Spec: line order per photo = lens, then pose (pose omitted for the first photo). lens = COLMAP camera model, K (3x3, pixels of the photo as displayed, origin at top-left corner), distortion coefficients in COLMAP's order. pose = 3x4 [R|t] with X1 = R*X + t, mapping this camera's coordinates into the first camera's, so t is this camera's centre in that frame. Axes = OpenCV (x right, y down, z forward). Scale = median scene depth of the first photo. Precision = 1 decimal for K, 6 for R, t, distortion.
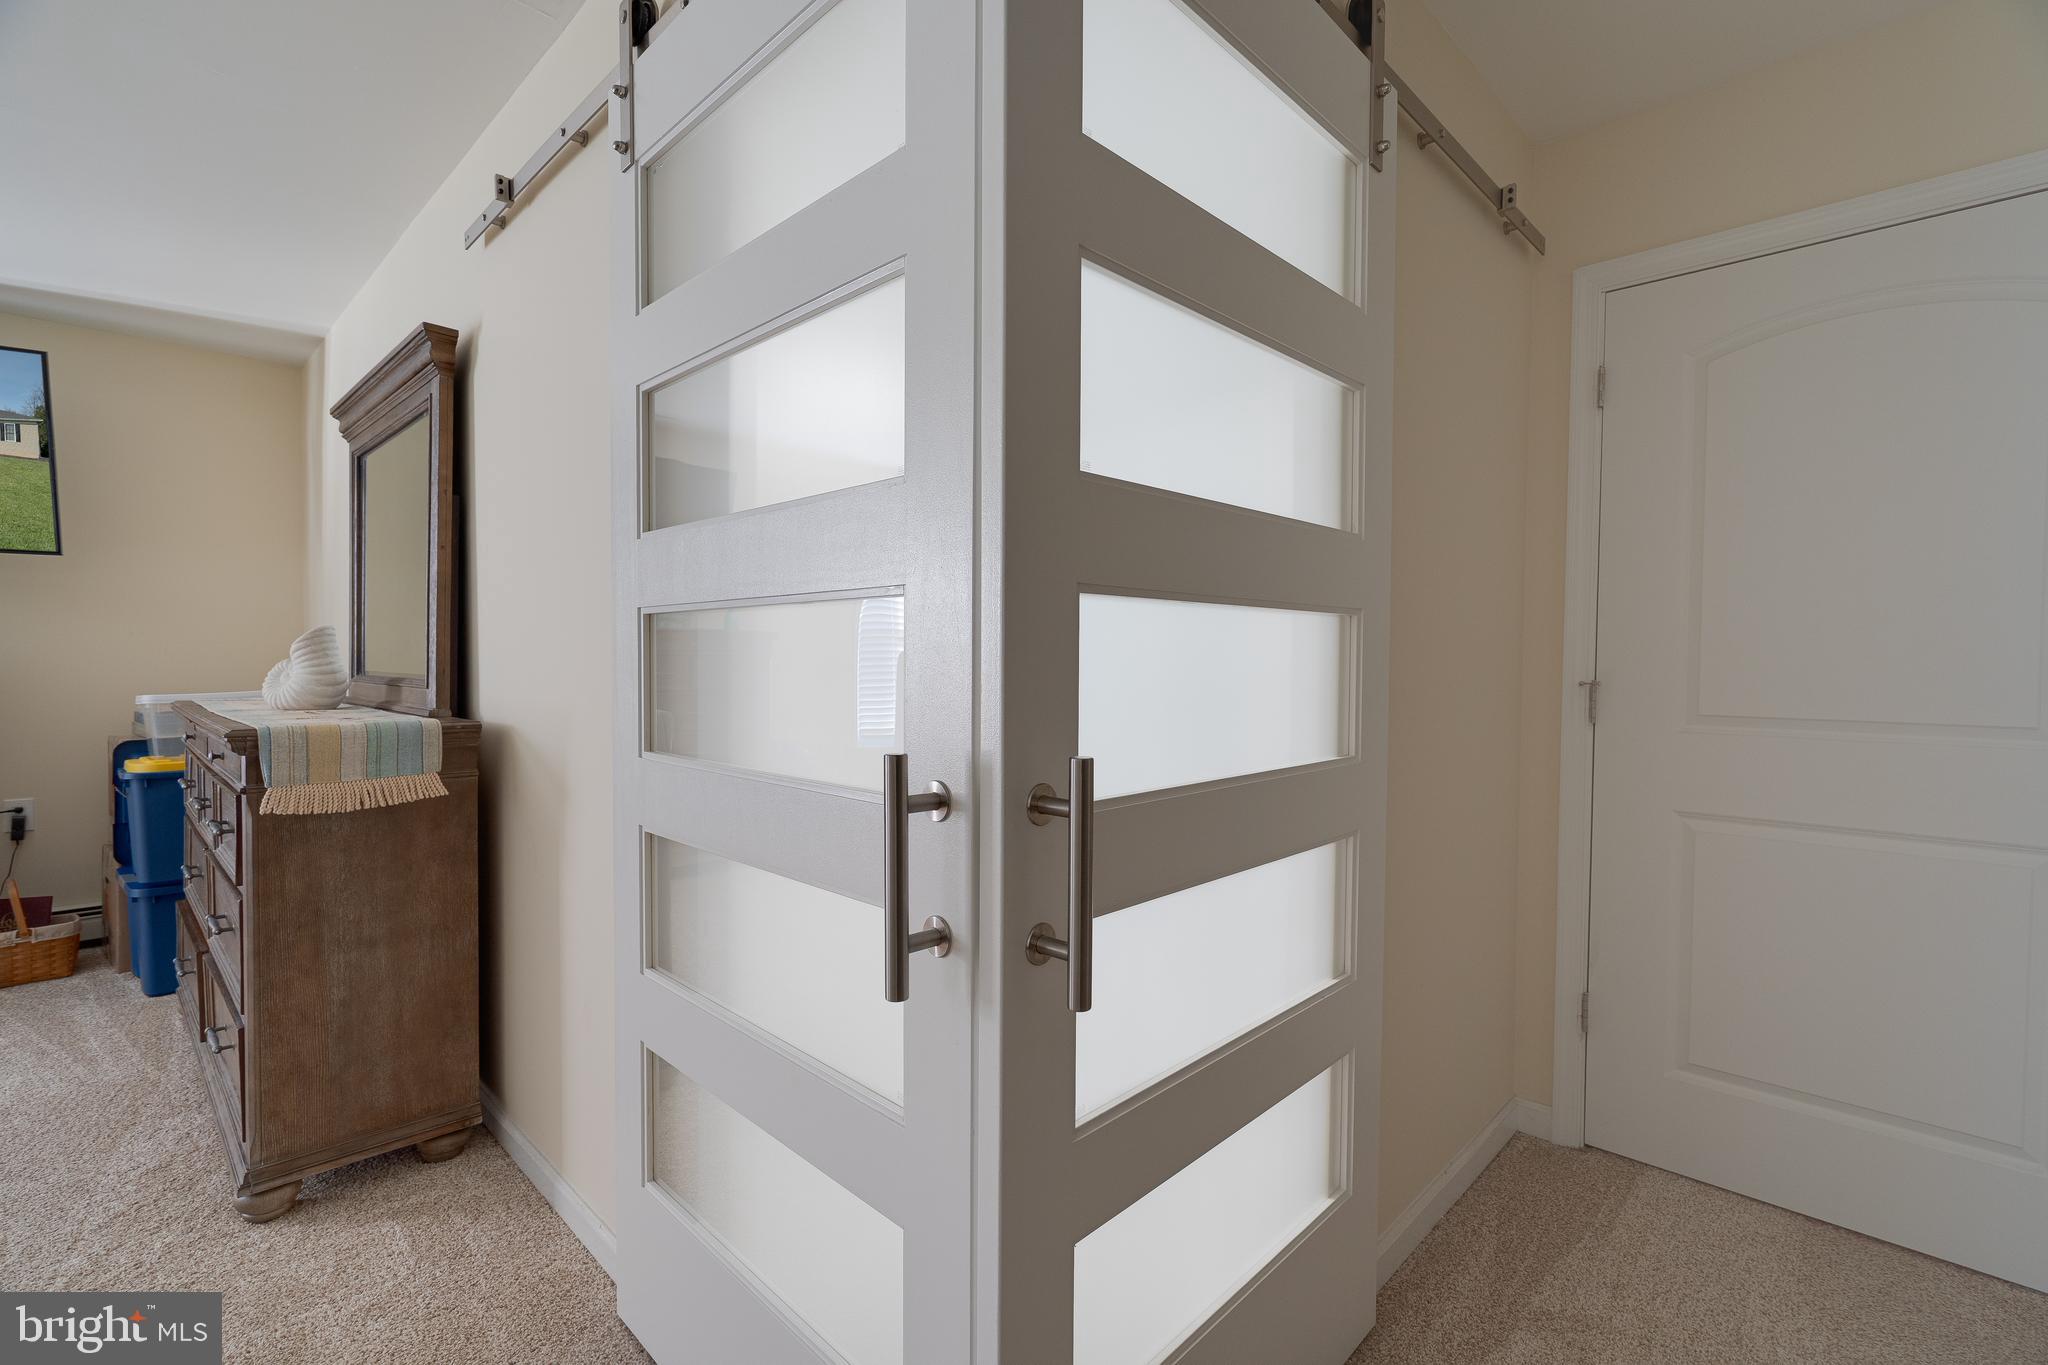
lens RADIAL K [[932.8, 0, 1032.8], [0, 932.8, 677.3], [0, 0, 1]] dist [-0.001678, 0.002695]
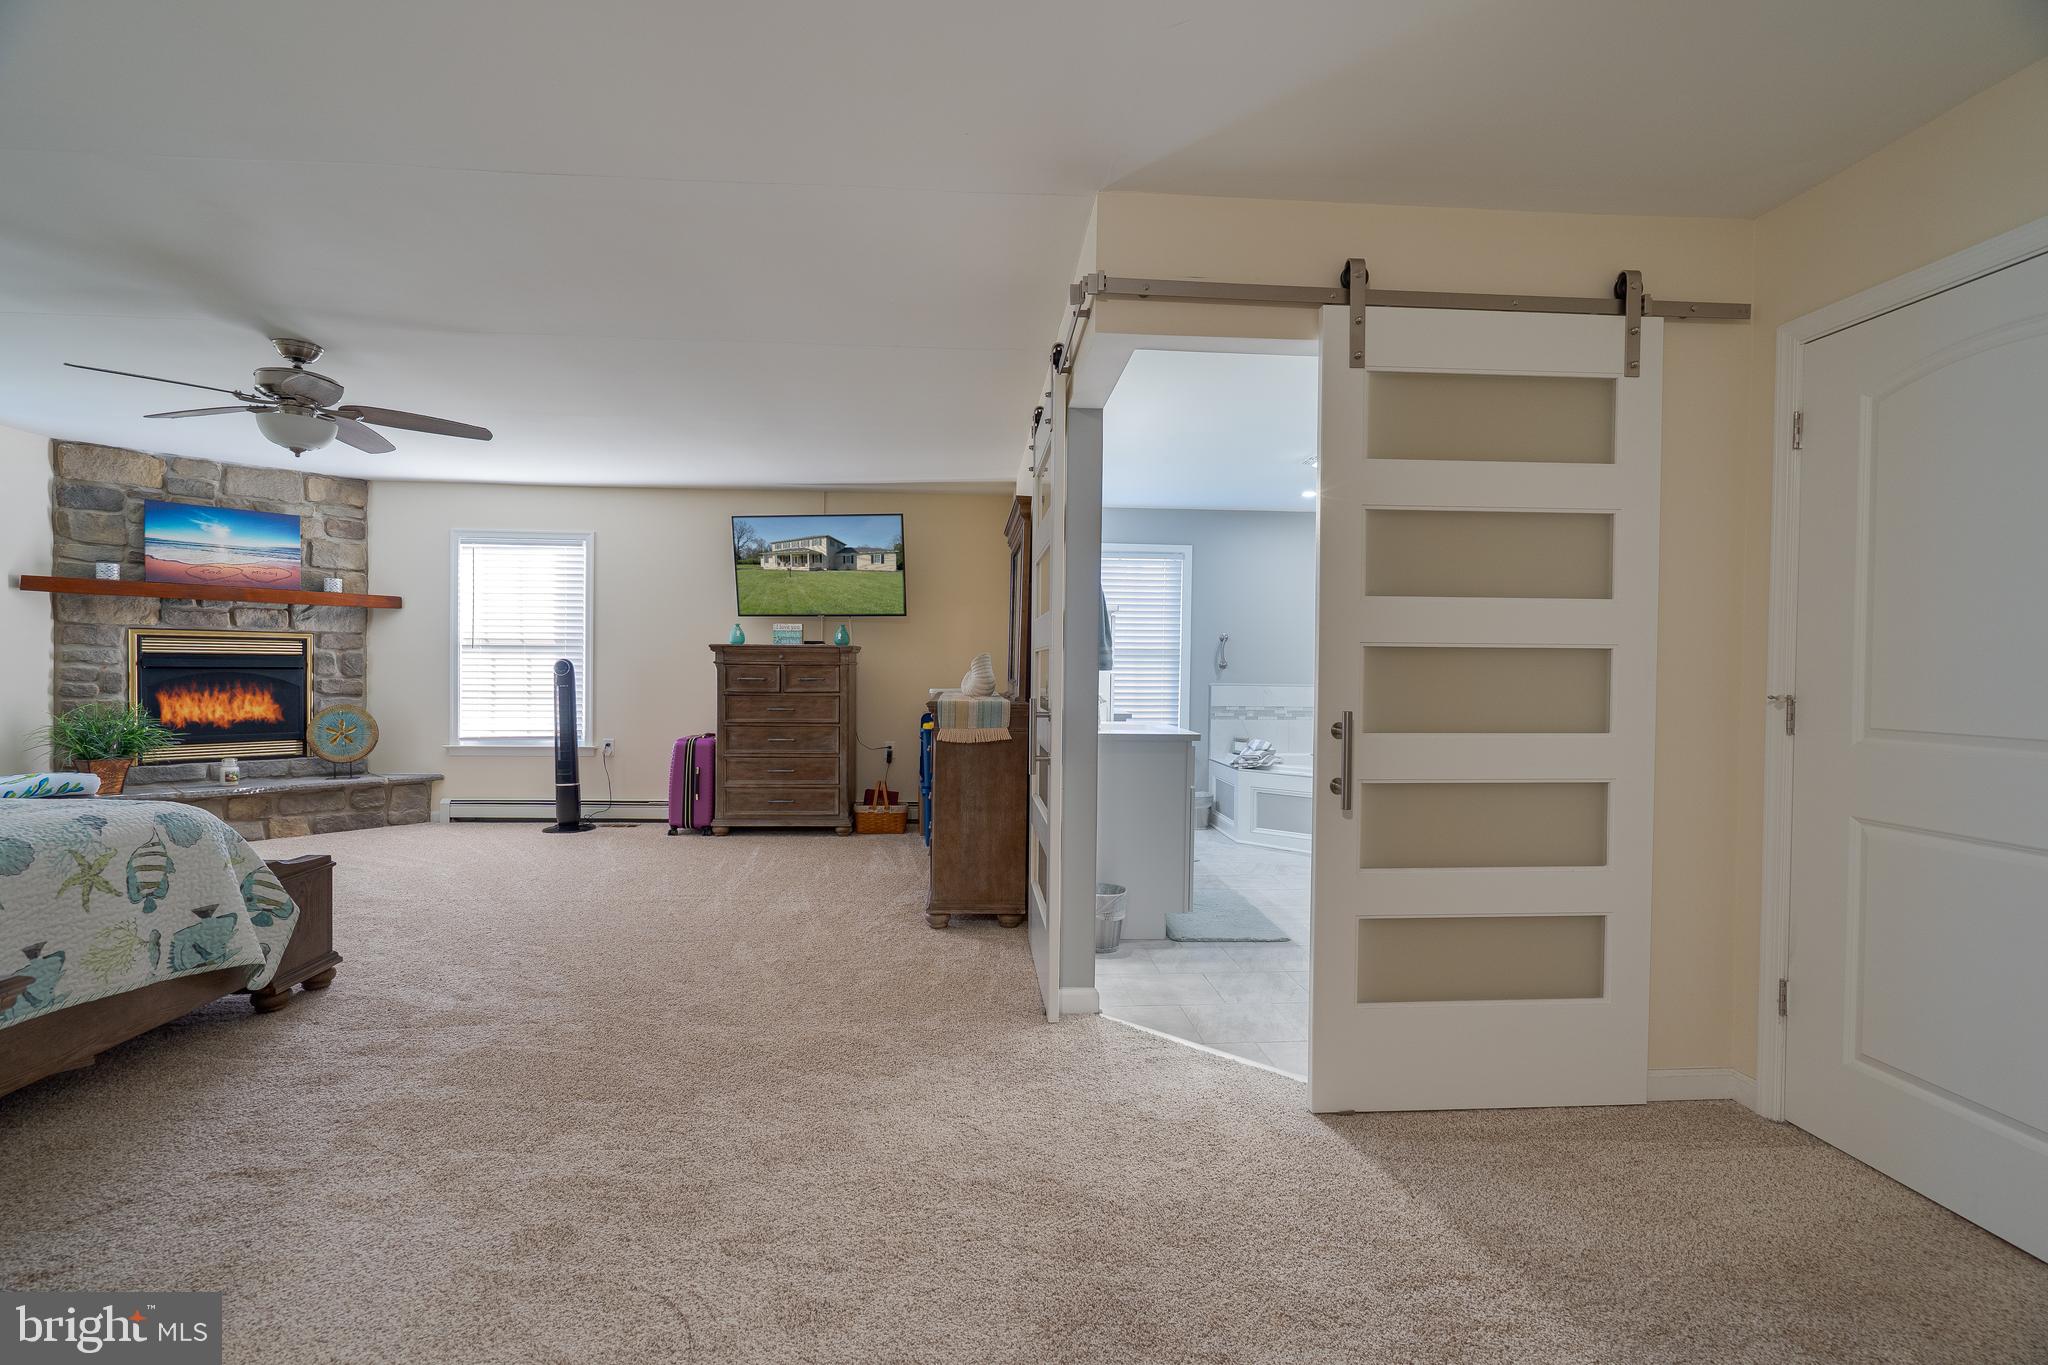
lens RADIAL K [[932.8, 0, 1025.8], [0, 932.8, 679.2], [0, 0, 1]] dist [-0.001678, 0.002695]
pose [[0.748692, 0.011890, -0.662811, 0.718767], [-0.021951, 0.999736, -0.006860, 0.013283], [0.662554, 0.019685, 0.748755, -0.466129]]
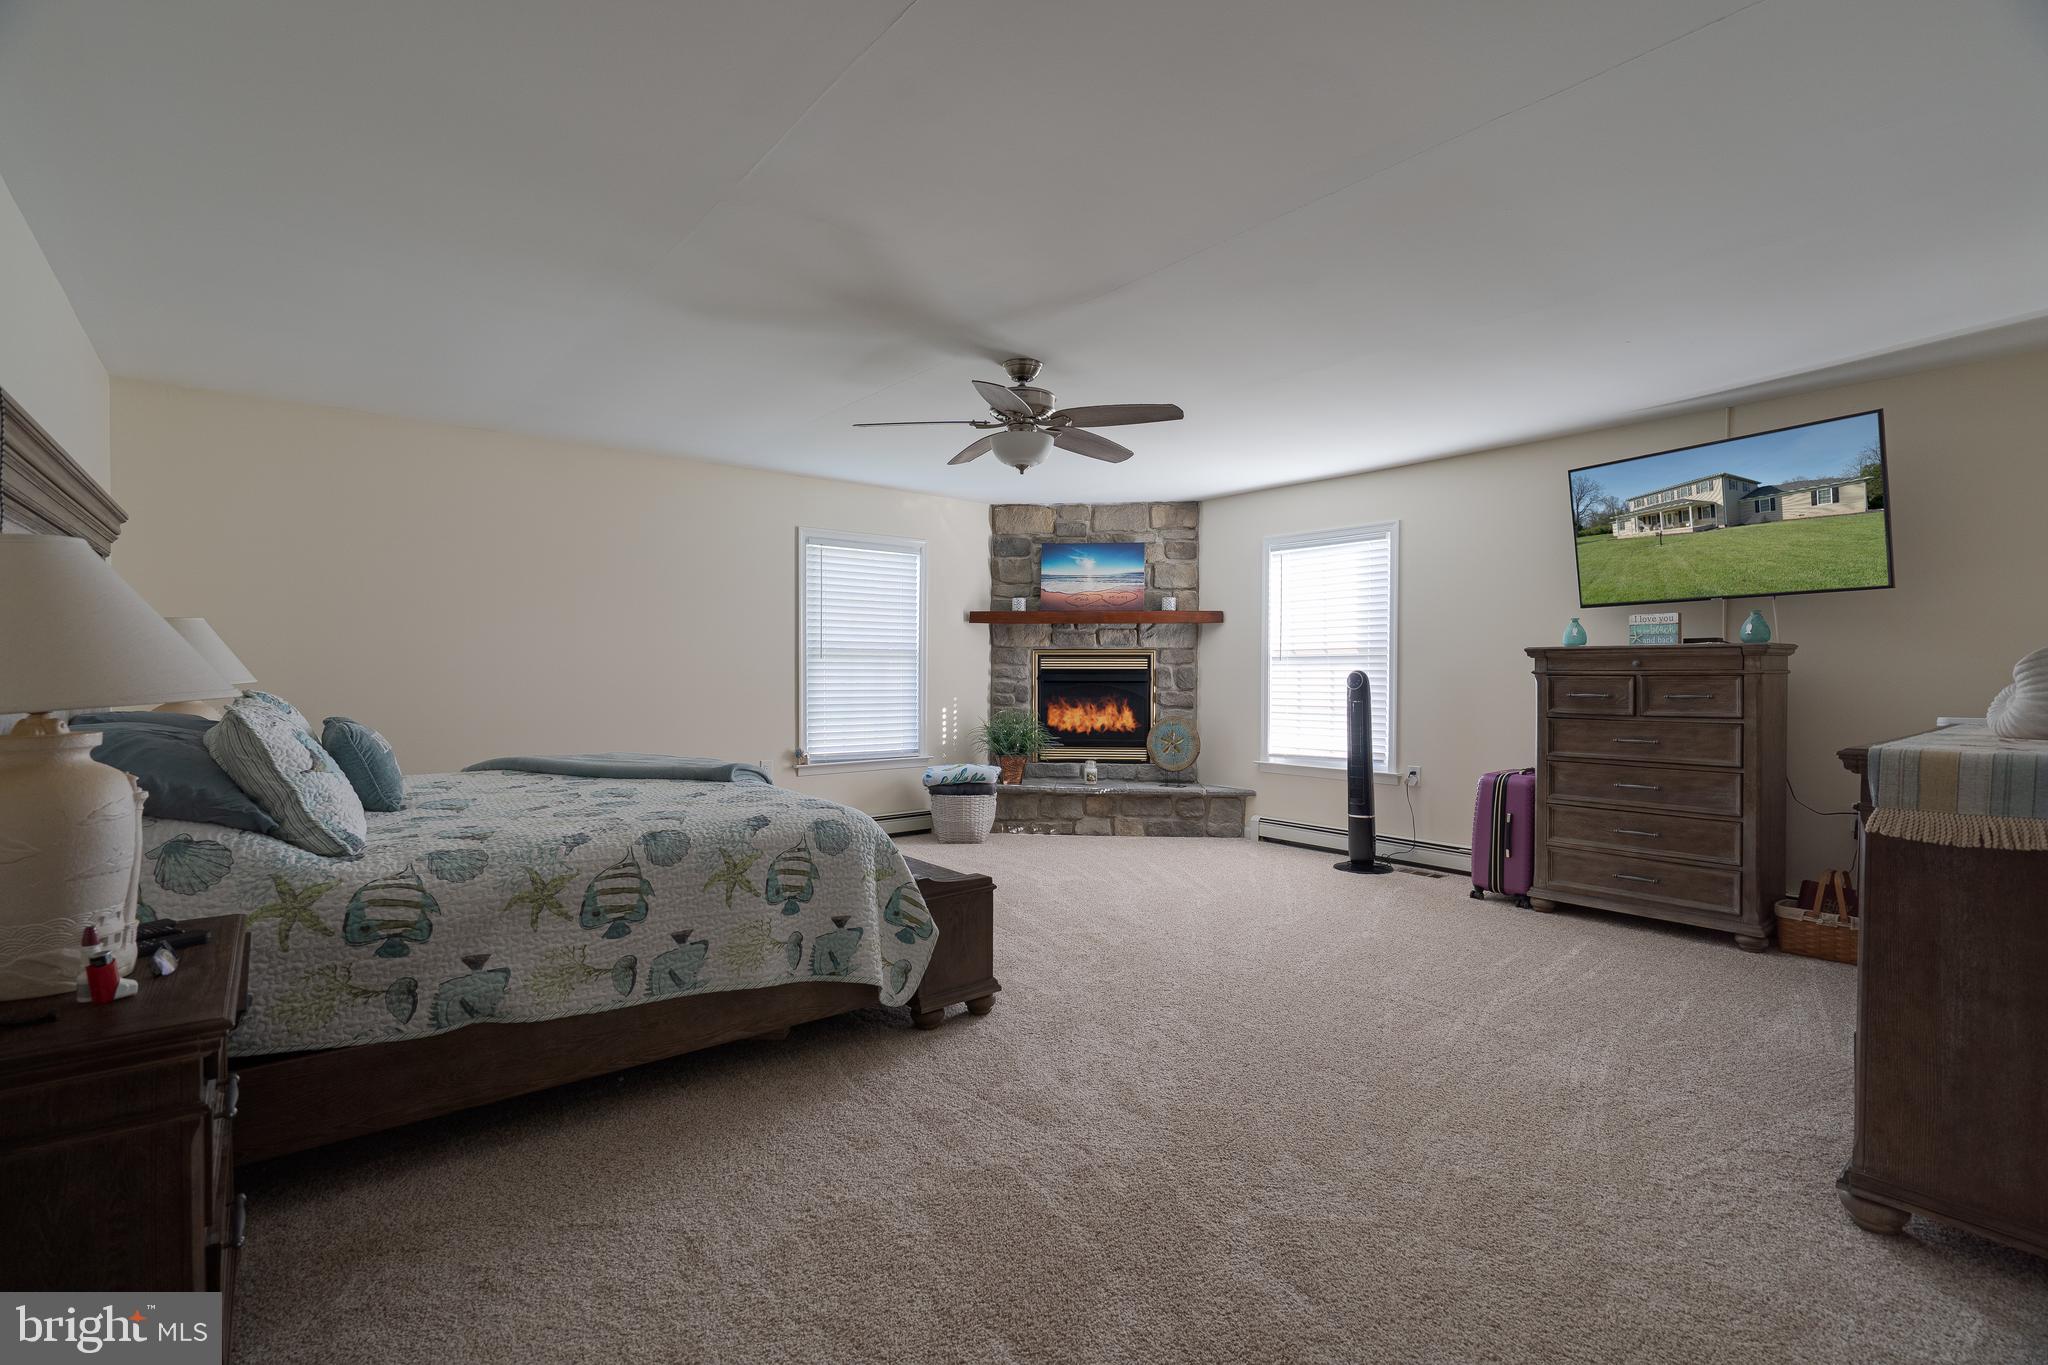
lens RADIAL K [[932.8, 0, 1019.4], [0, 932.8, 683.1], [0, 0, 1]] dist [-0.001678, 0.002695]
pose [[-0.103139, 0.005241, -0.994653, 0.277732], [-0.025609, 0.999641, 0.007923, -0.001872], [0.994337, 0.026289, -0.102968, 0.155466]]
